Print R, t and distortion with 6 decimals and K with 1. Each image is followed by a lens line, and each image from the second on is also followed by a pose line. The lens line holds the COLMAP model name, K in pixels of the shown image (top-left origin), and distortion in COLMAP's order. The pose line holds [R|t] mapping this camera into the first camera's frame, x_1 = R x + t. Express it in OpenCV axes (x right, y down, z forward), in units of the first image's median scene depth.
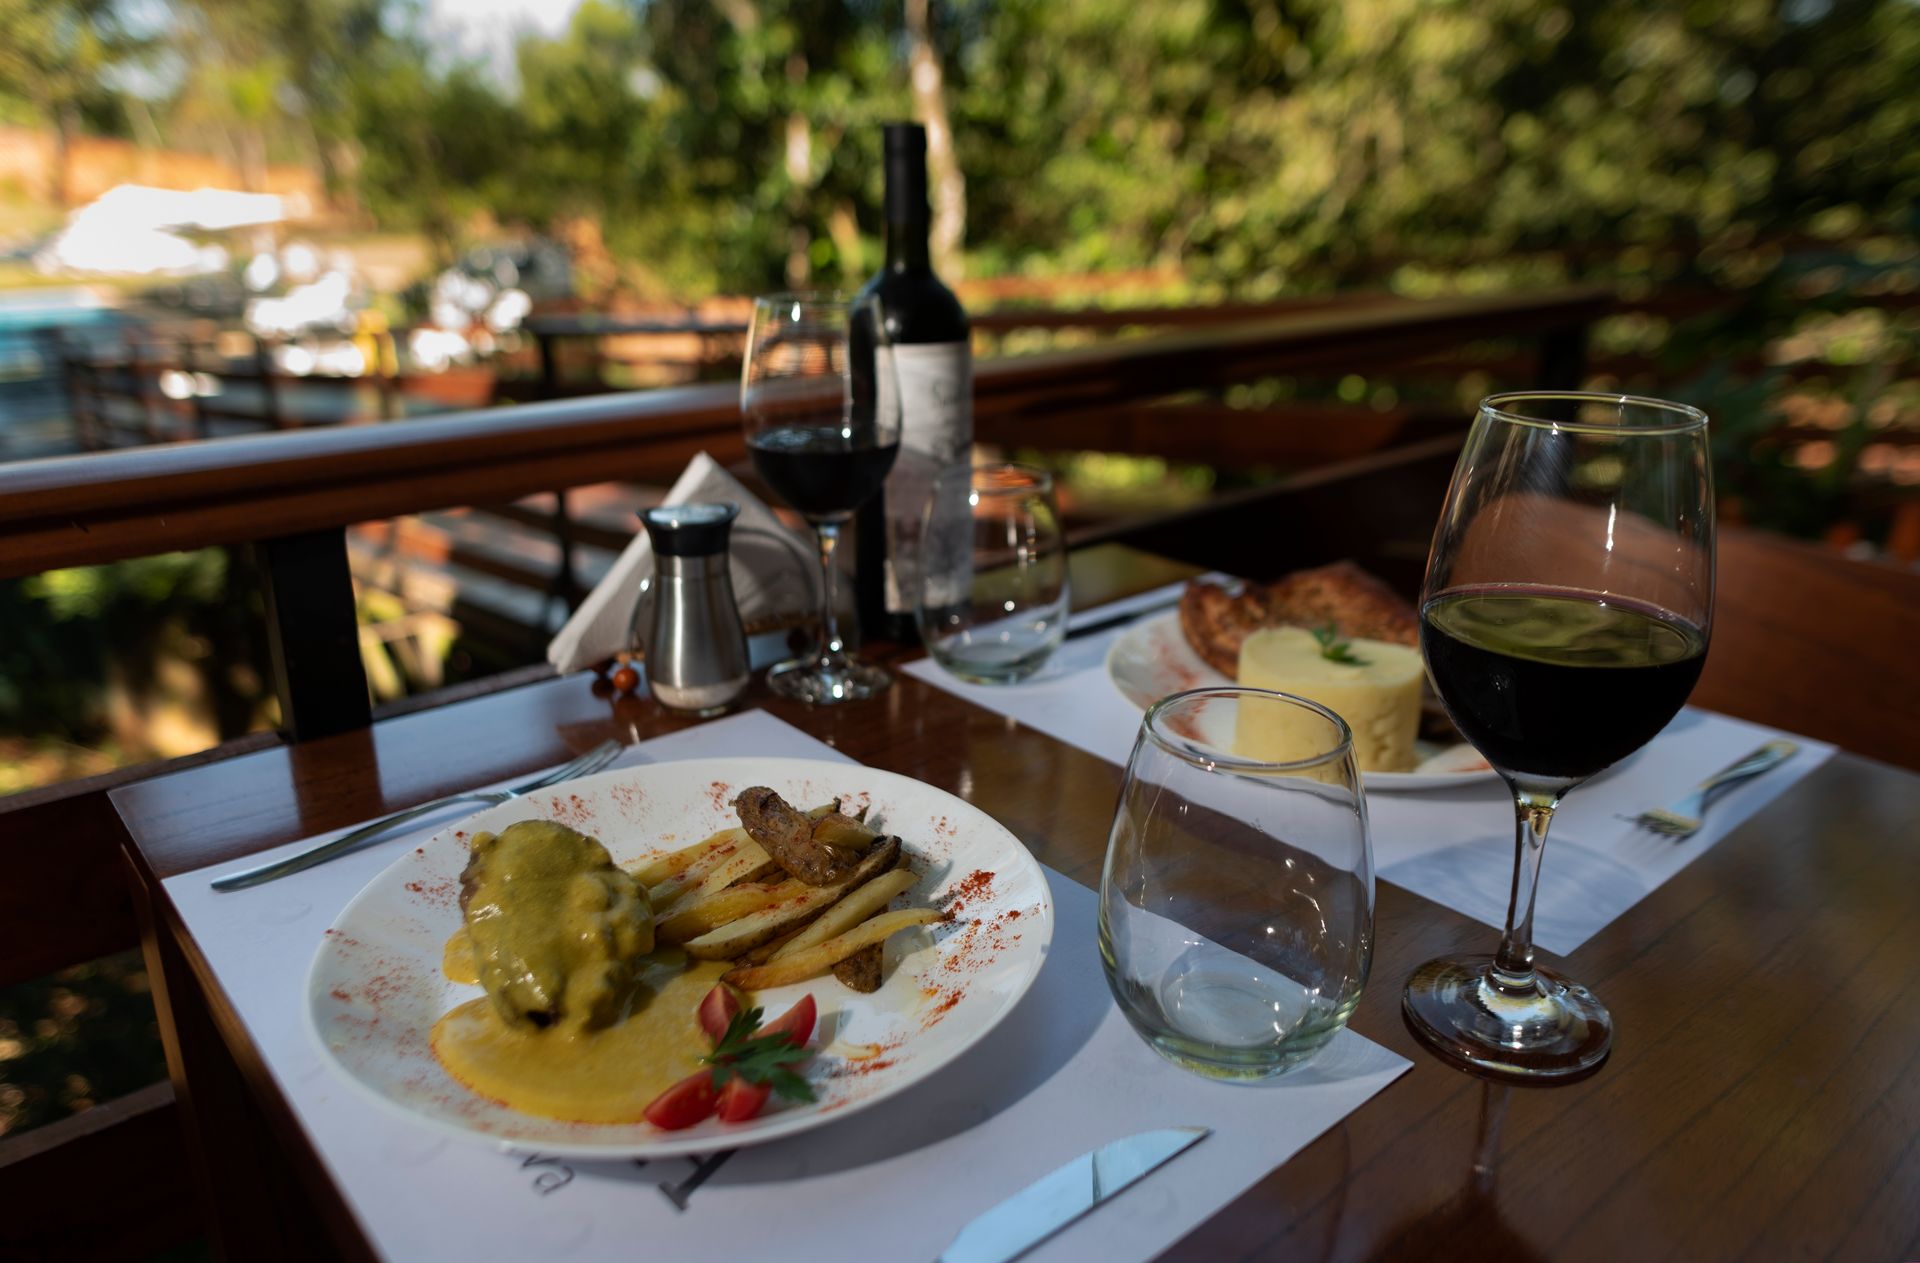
lens RADIAL K [[1329.7, 0, 960.0], [0, 1329.7, 631.5], [0, 0, 1]] dist [0.003911, 0.003976]
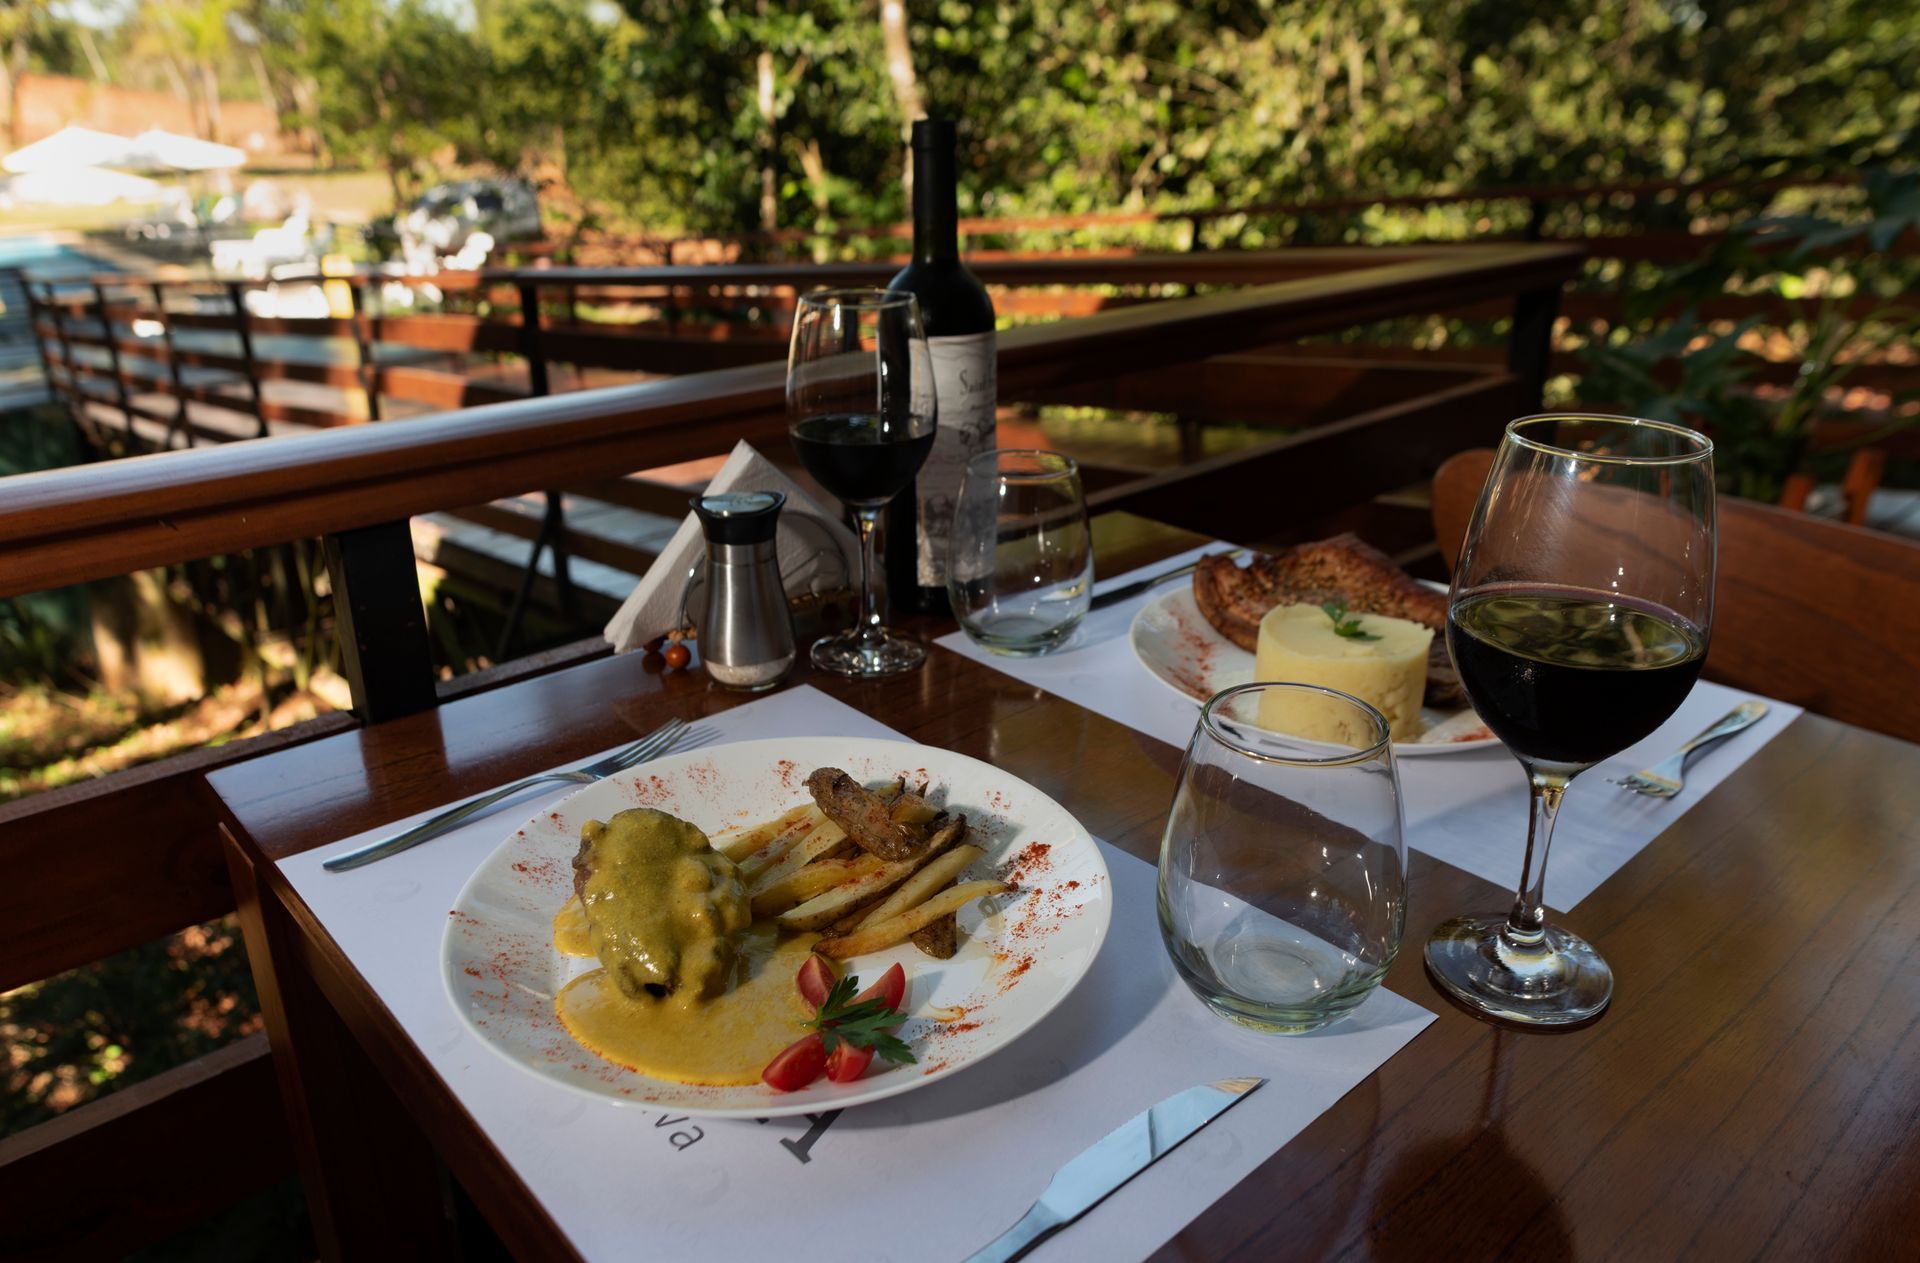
lens RADIAL K [[1301.5, 0, 960.0], [0, 1301.5, 631.5], [0, 0, 1]] dist [0.001973, -0.001245]
pose [[0.999679, -0.013478, 0.021476, -0.067728], [0.012341, 0.998559, 0.052223, -0.050012], [-0.022149, -0.051942, 0.998404, -0.059442]]
